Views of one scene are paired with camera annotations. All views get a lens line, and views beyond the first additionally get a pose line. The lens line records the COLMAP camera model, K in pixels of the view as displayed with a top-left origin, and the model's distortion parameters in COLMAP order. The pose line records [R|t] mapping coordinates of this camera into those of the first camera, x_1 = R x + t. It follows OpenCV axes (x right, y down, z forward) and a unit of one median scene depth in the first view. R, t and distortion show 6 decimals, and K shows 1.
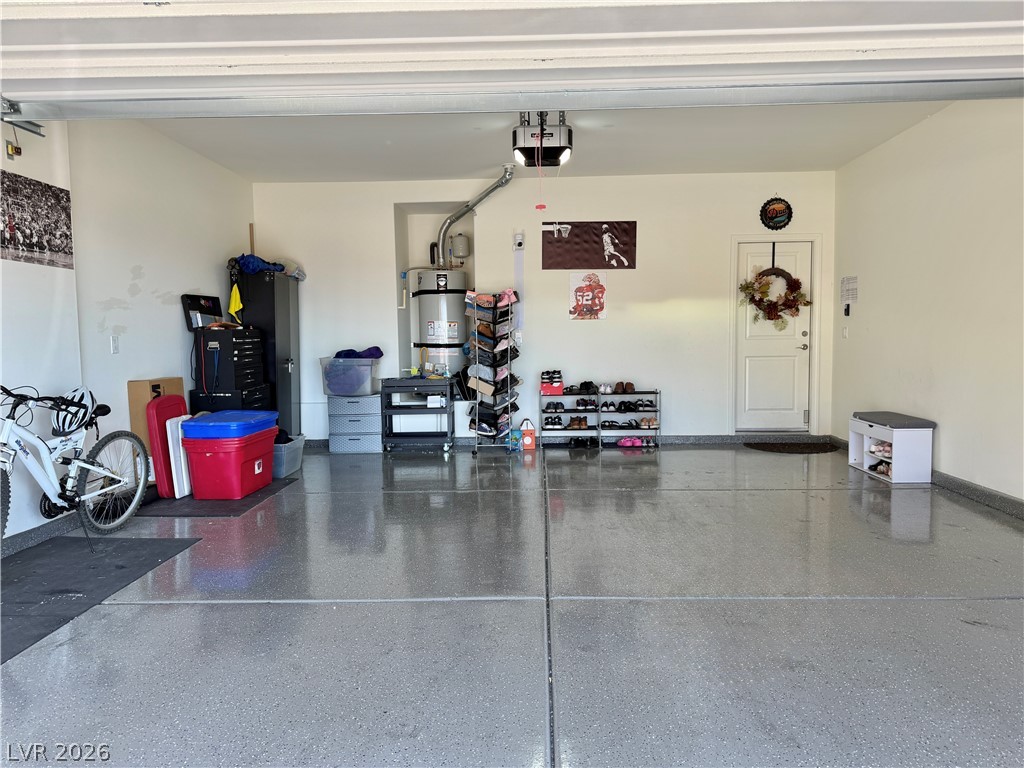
lens RADIAL K [[723.7, 0, 514.2], [0, 723.7, 388.5], [0, 0, 1]] dist [0.042504, -0.006042]
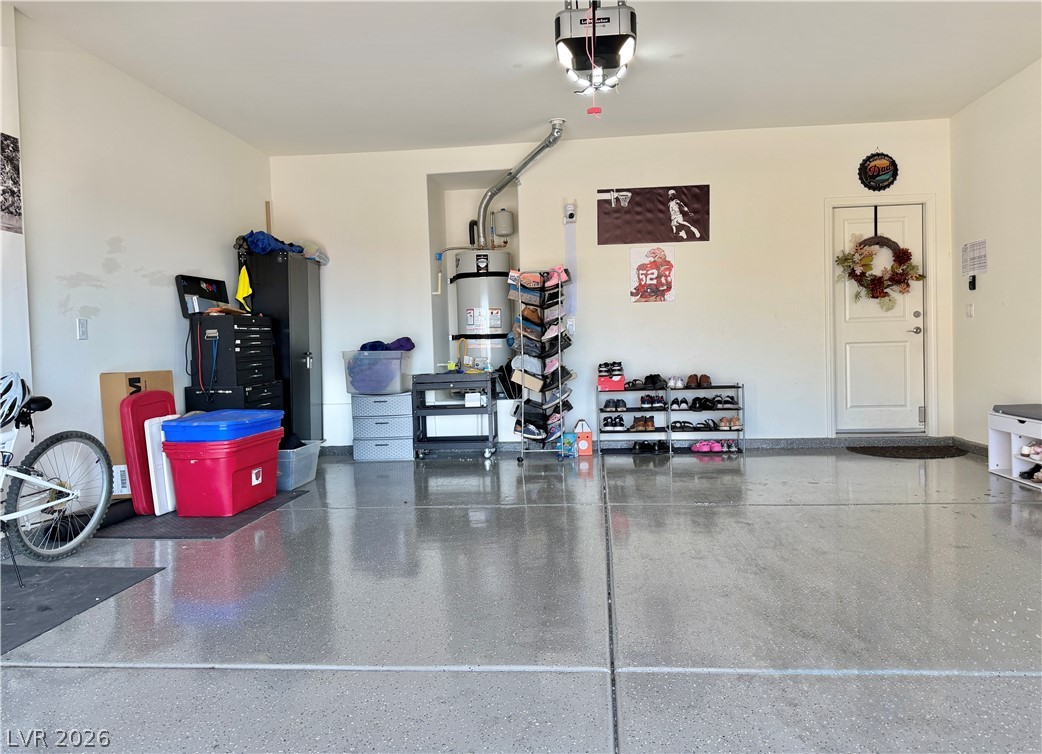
lens RADIAL K [[744.4, 0, 521.1], [0, 744.4, 371.2], [0, 0, 1]] dist [0.027391, -0.014529]
pose [[0.997706, -0.012973, -0.066444, 0.004949], [0.010592, 0.999294, -0.036054, 0.016850], [0.066865, 0.035268, 0.997139, 0.132078]]
